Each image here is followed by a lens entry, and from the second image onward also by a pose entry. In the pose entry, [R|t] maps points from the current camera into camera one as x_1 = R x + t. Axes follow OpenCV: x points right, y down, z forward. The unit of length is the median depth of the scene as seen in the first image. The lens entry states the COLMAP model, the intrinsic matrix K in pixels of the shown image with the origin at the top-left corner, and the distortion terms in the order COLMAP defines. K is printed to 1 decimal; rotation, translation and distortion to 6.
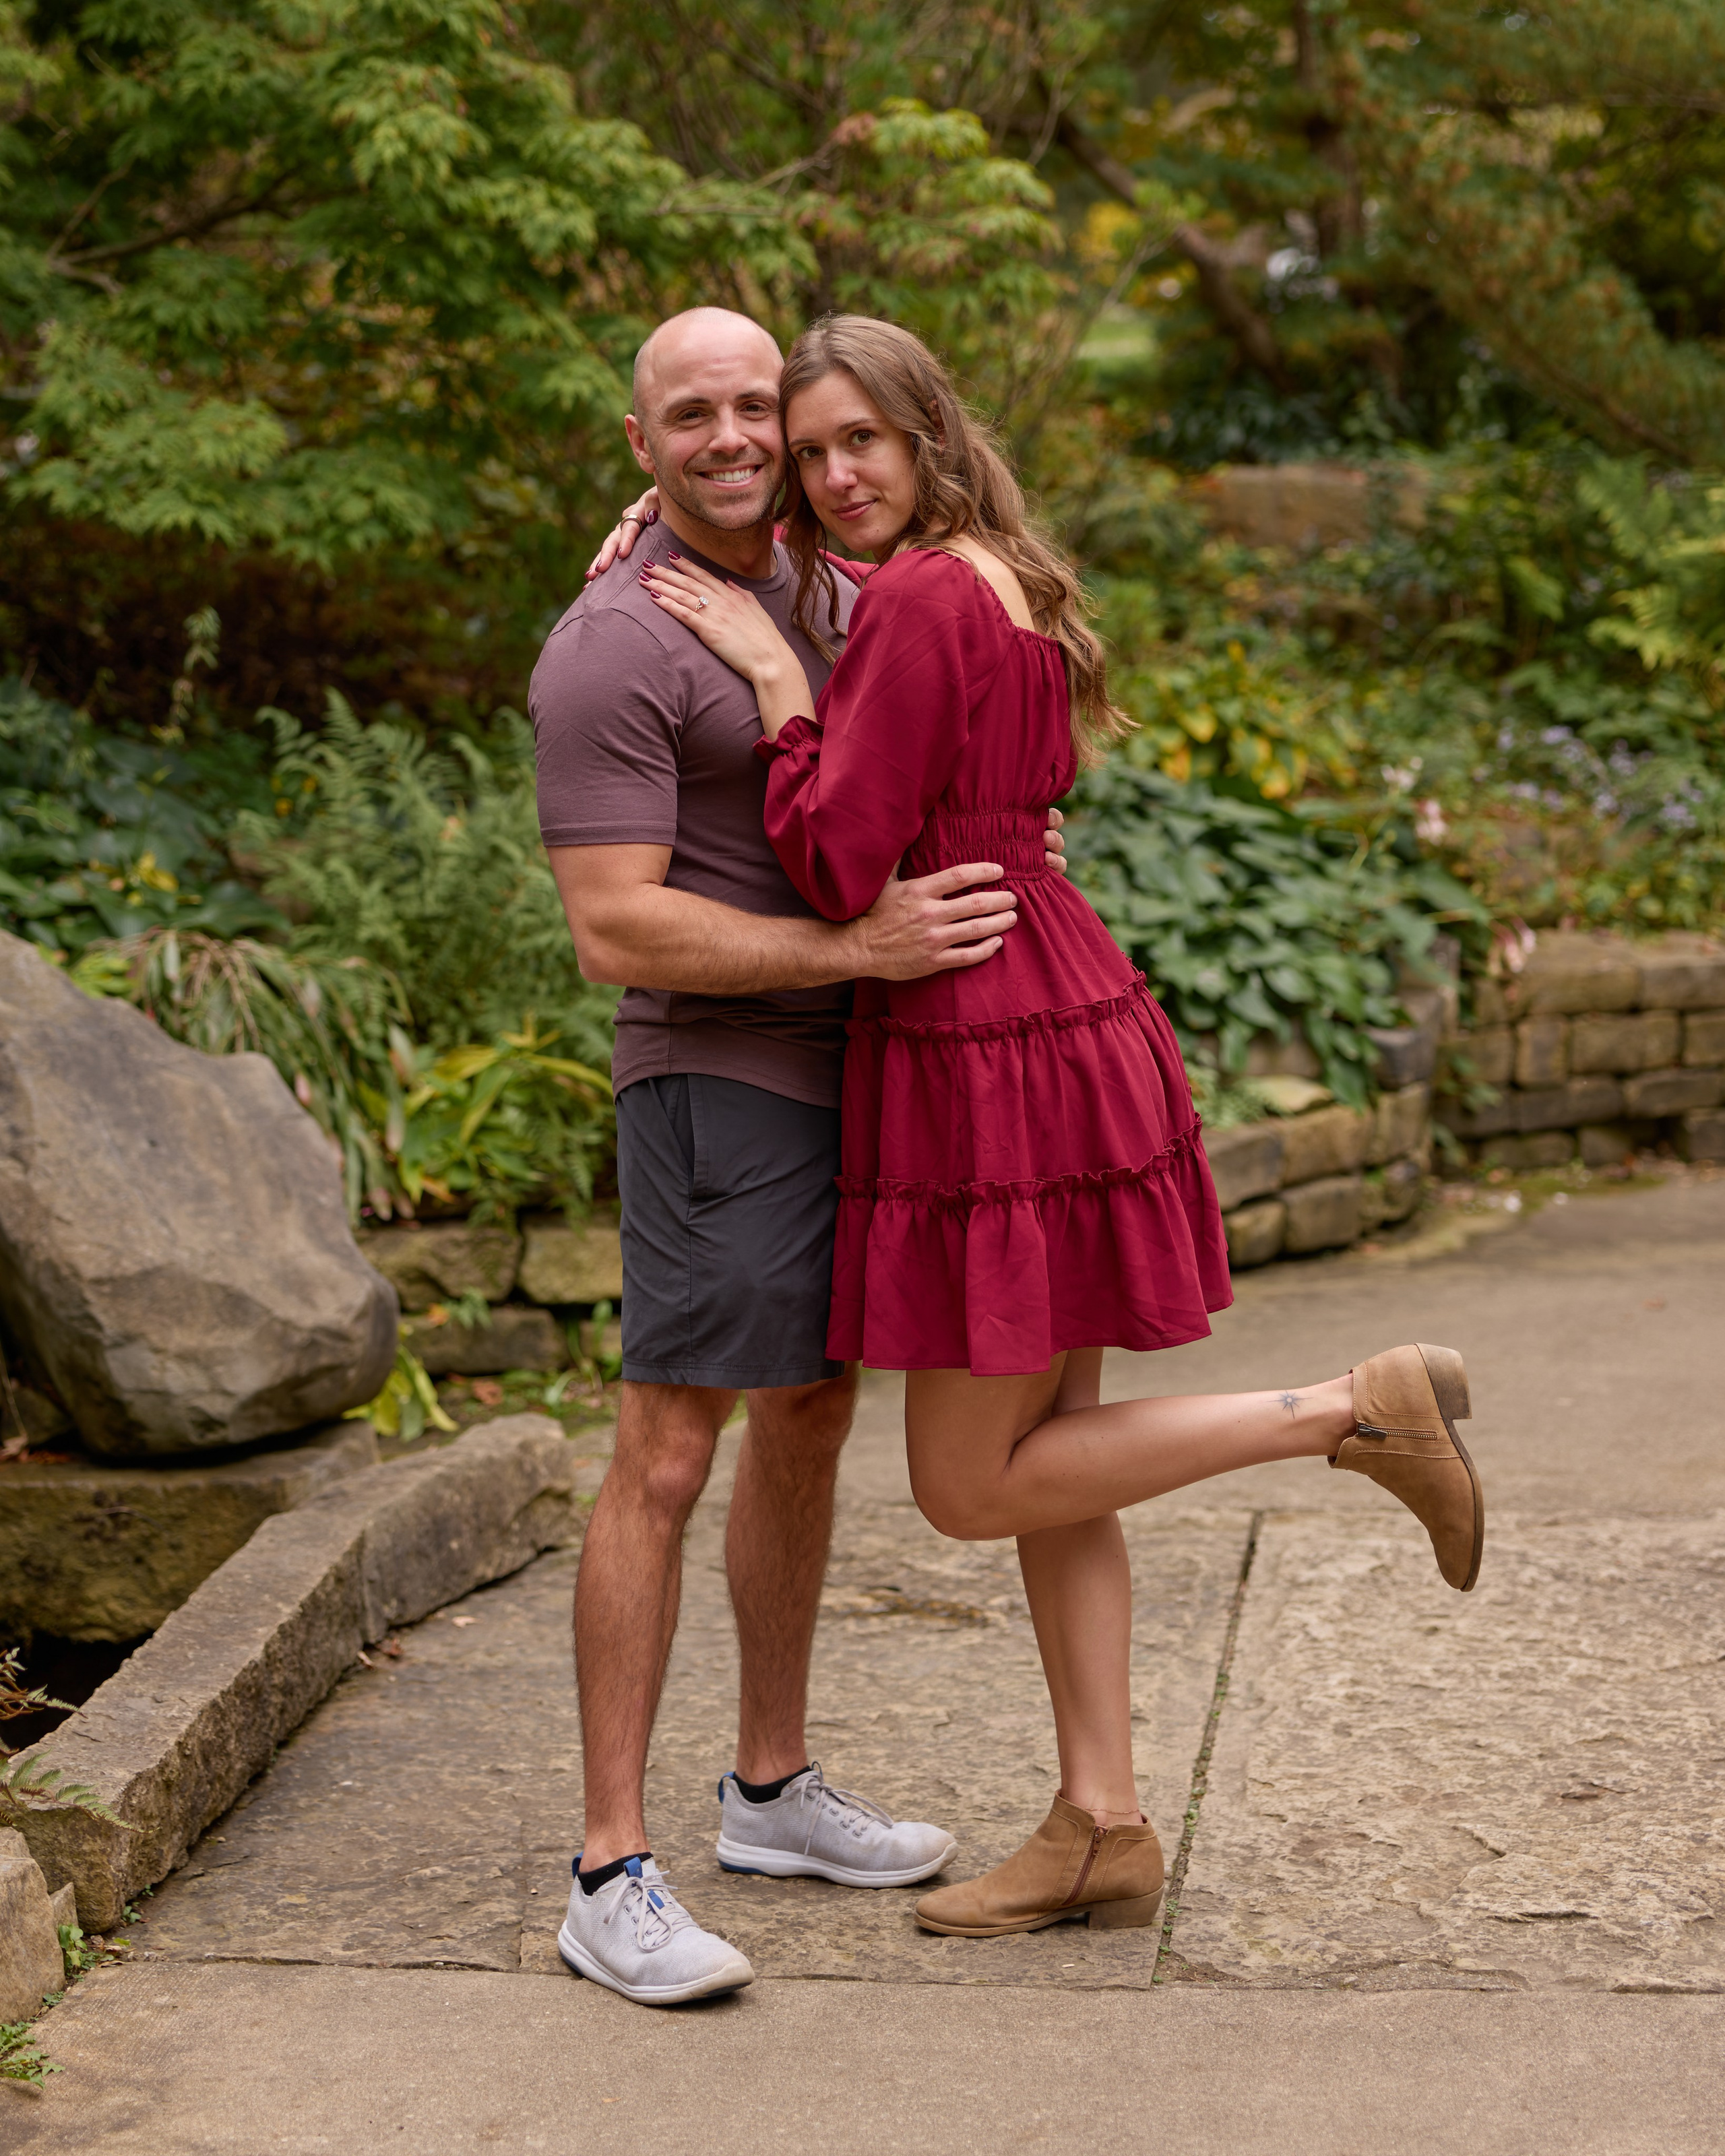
lens RADIAL K [[4308.6, 0, 849.4], [0, 4308.6, 894.5], [0, 0, 1]] dist [-0.002198, 0.000000]
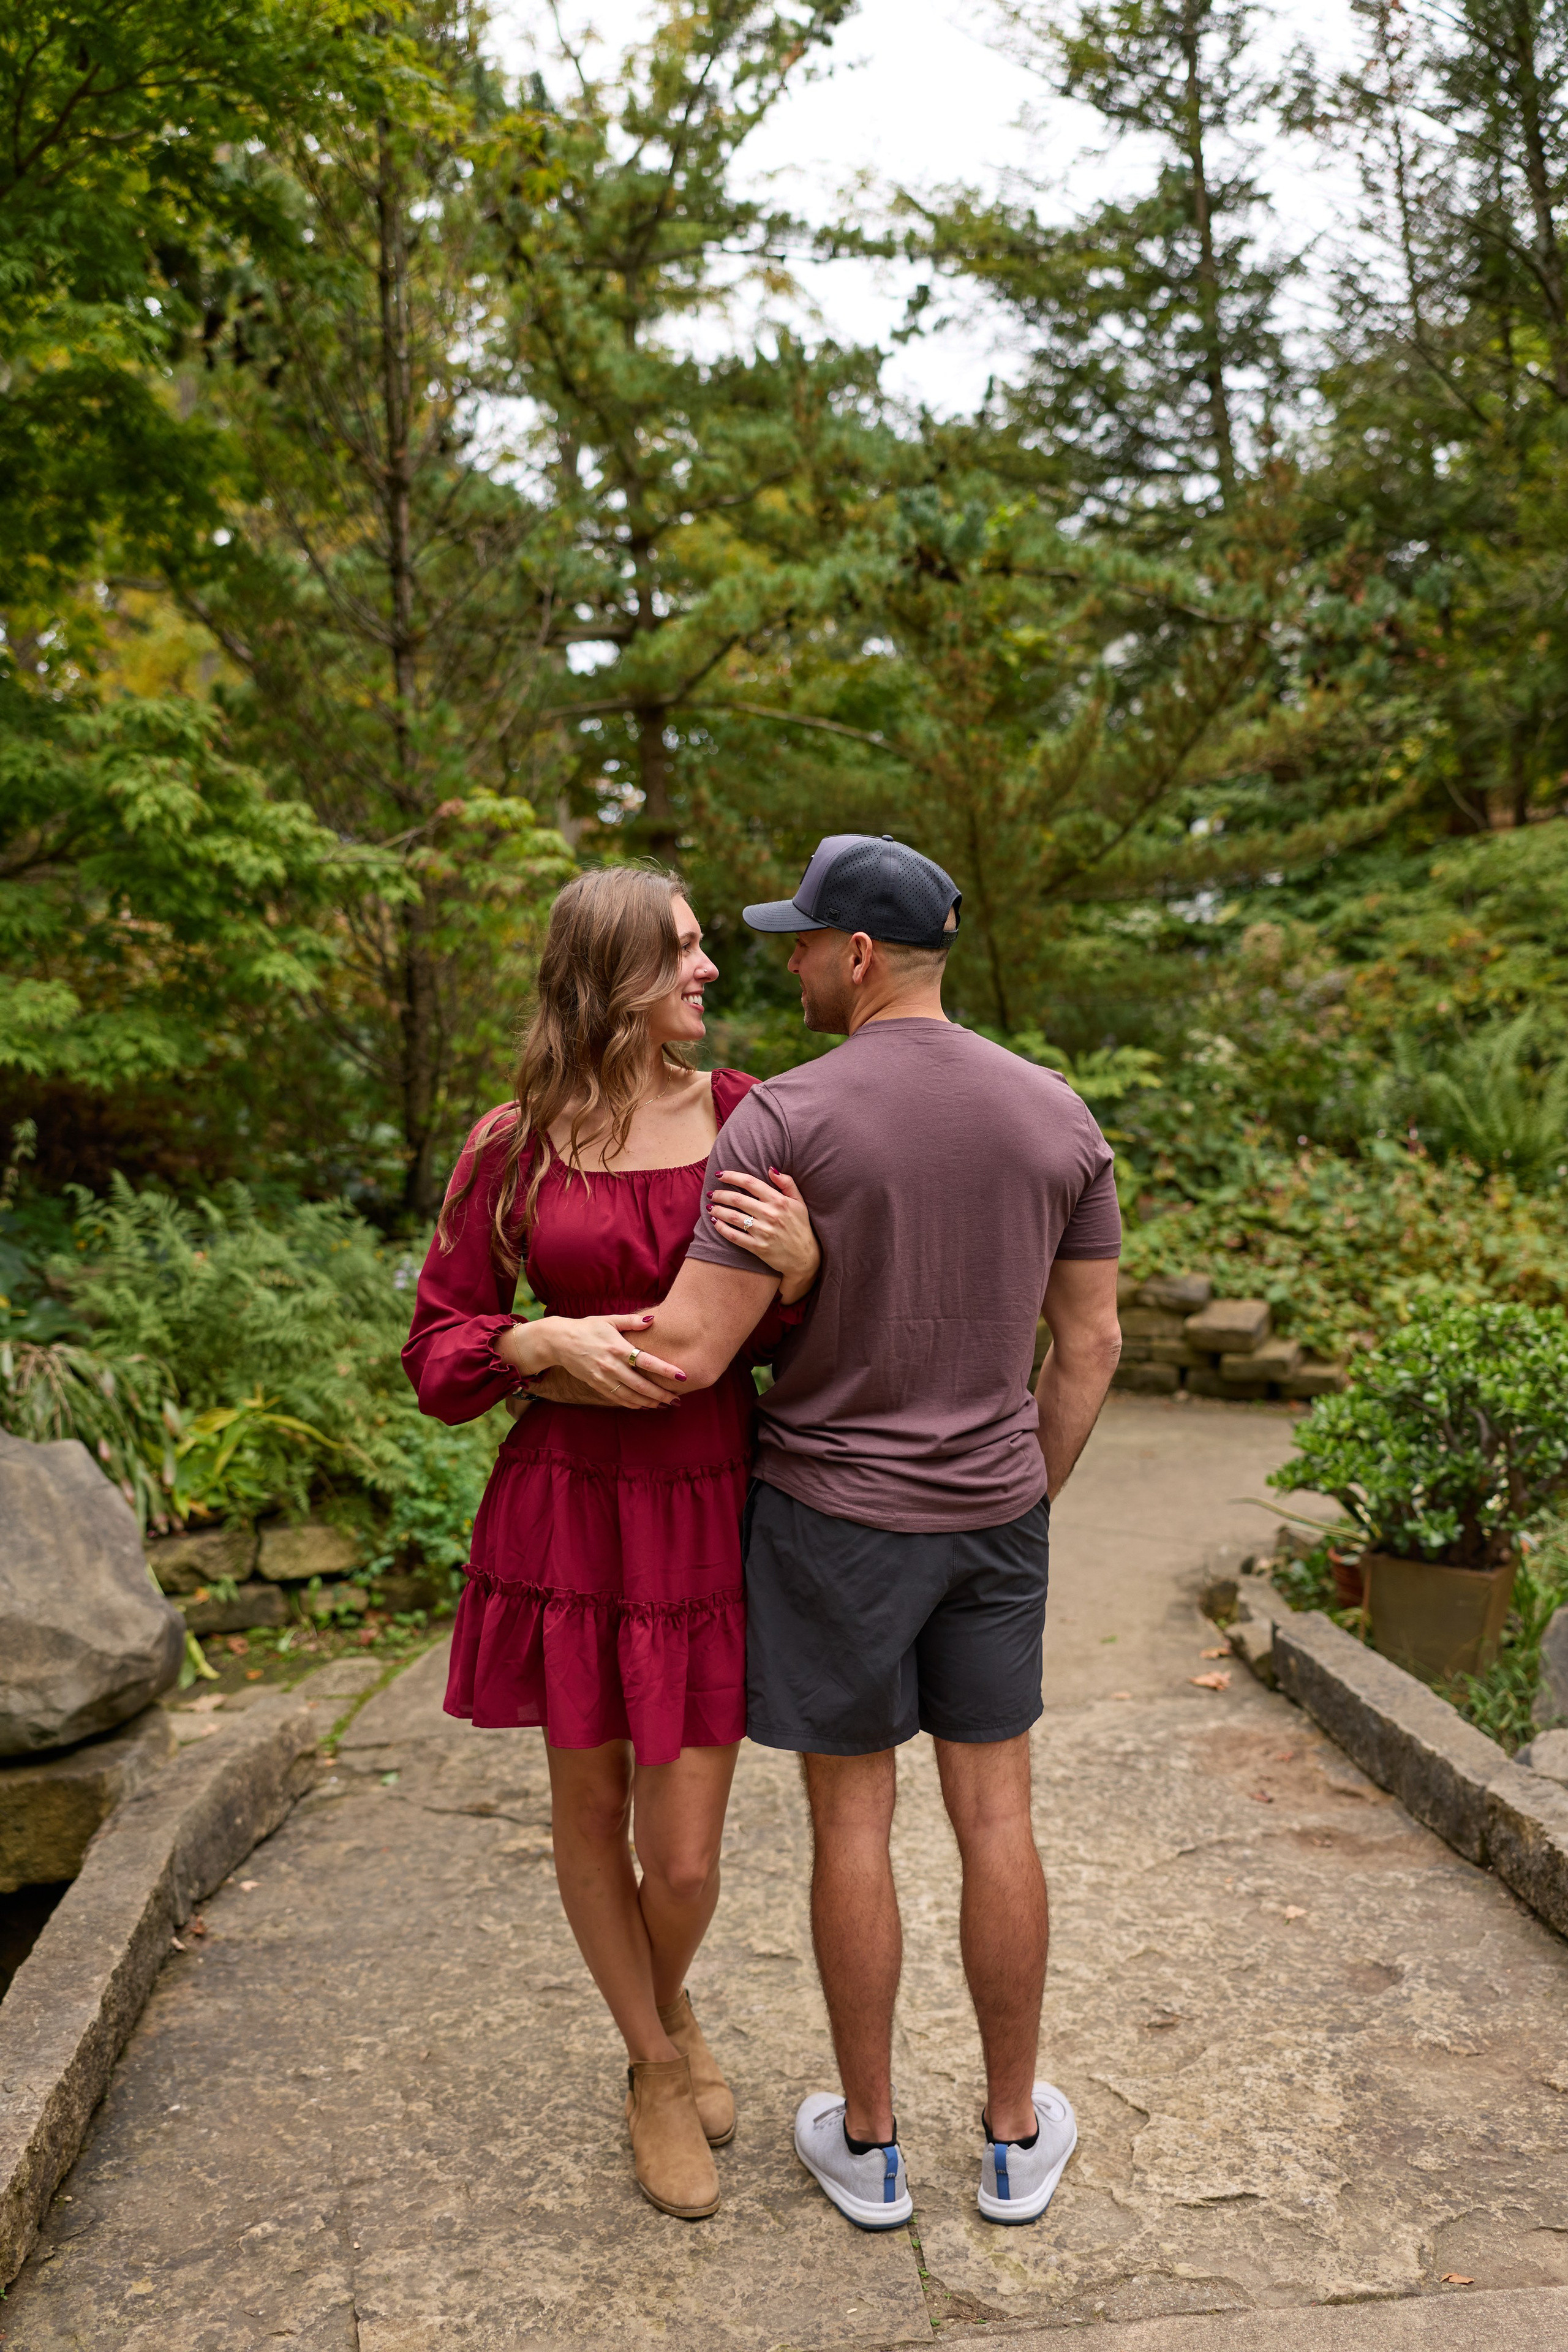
lens RADIAL K [[2041.7, 0, 768.3], [0, 2041.7, 1190.8], [0, 0, 1]] dist [0.001581, -0.010569]
pose [[0.979510, -0.023574, 0.200011, -0.040926], [0.027682, 0.999459, -0.017765, -0.022346], [-0.199484, 0.022938, 0.979633, 0.264803]]
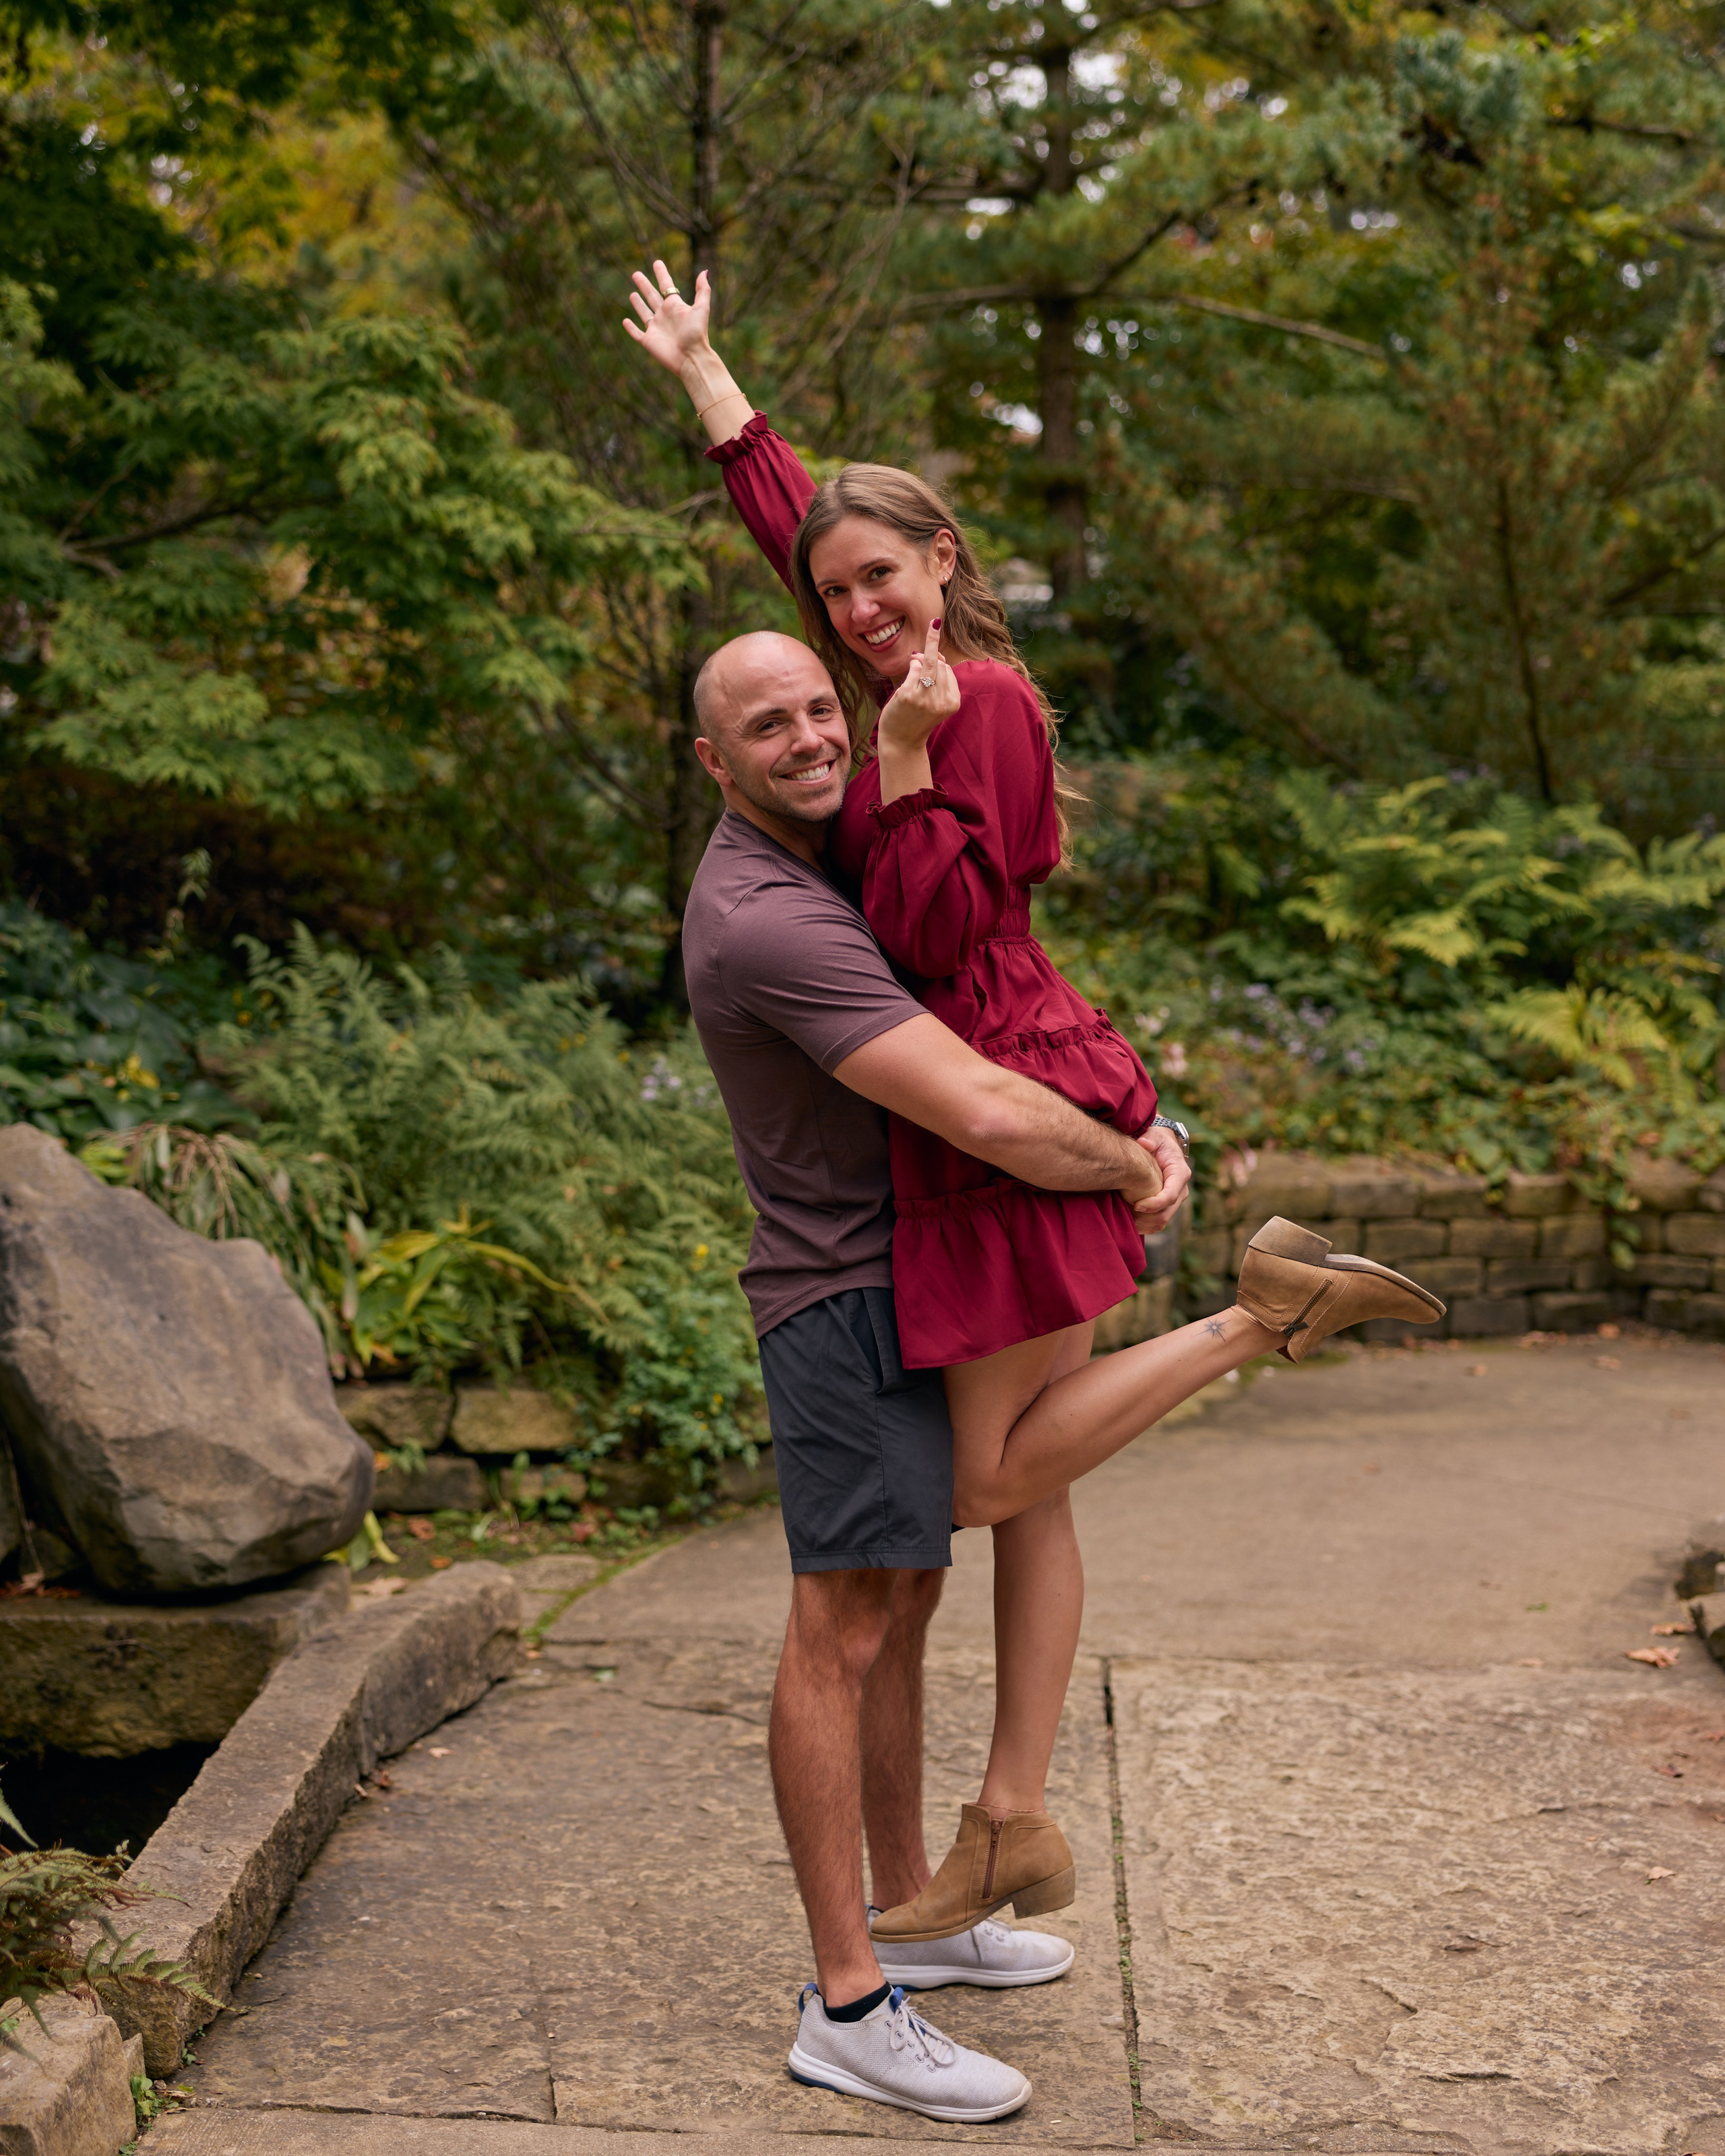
lens RADIAL K [[3321.7, 0, 851.4], [0, 3321.7, 1059.0], [0, 0, 1]] dist [-0.001360, 0.000000]
pose [[0.995801, 0.035440, 0.084408, -0.047007], [-0.034890, 0.999359, -0.007984, -0.008569], [-0.084637, 0.005006, 0.996399, 0.087504]]
